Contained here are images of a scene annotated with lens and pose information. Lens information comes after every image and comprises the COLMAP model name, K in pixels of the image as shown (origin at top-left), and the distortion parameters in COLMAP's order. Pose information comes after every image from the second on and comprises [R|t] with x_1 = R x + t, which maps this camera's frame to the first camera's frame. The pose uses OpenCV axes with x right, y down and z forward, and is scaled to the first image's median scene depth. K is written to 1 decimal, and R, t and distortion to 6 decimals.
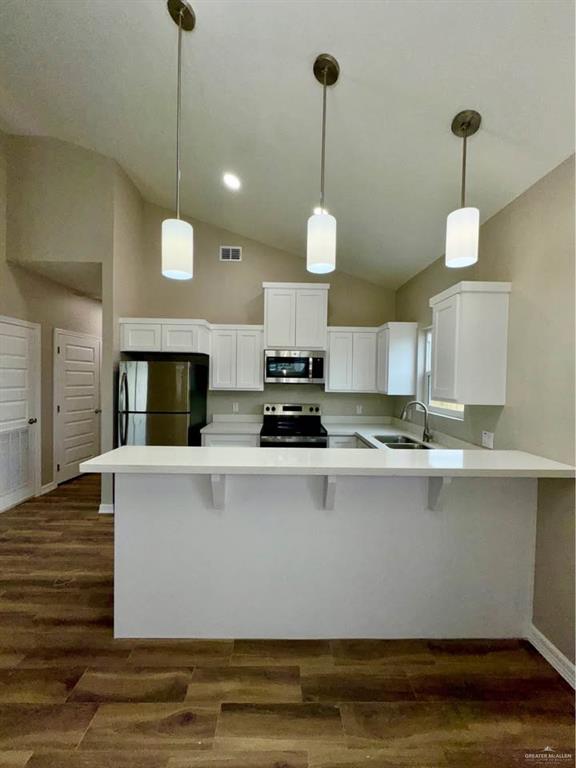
lens RADIAL K [[305.1, 0, 288.0], [0, 305.1, 384.0], [0, 0, 1]] dist [-0.009841, 0.000702]
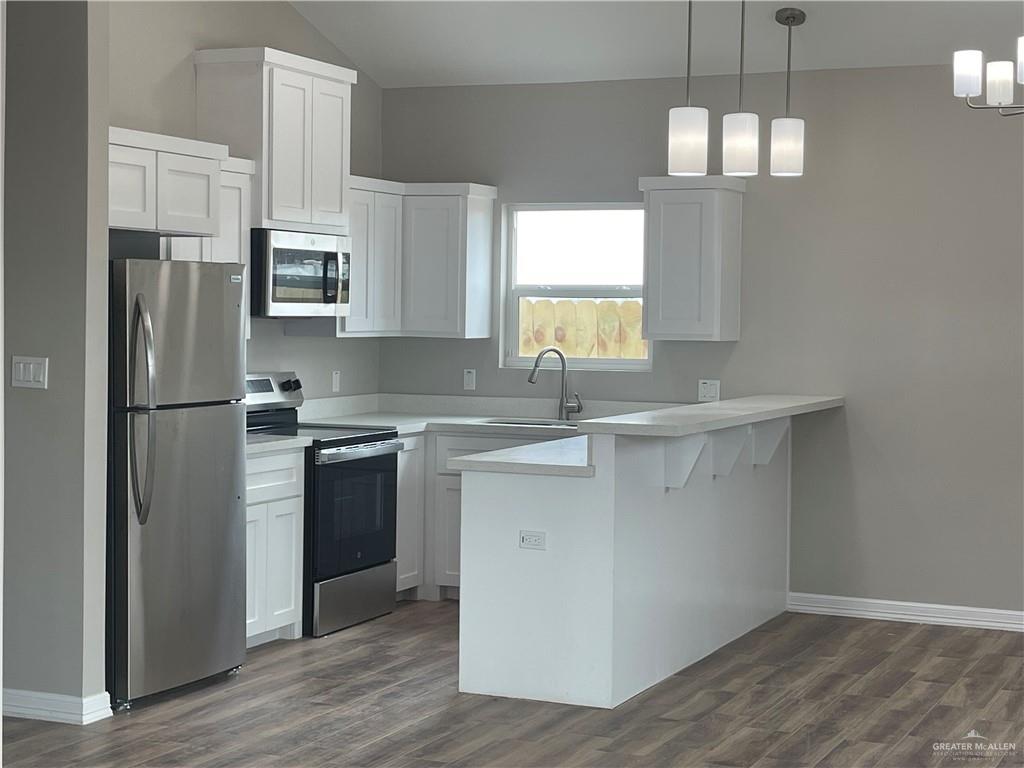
lens RADIAL K [[1757.9, 0, 531.8], [0, 1757.9, 382.3], [0, 0, 1]] dist [0.049148, 0.027804]
pose [[0.418651, -0.048930, 0.906828, -1.921765], [0.011736, 0.998756, 0.048472, -0.025150], [-0.908072, -0.009650, 0.418704, -0.205510]]
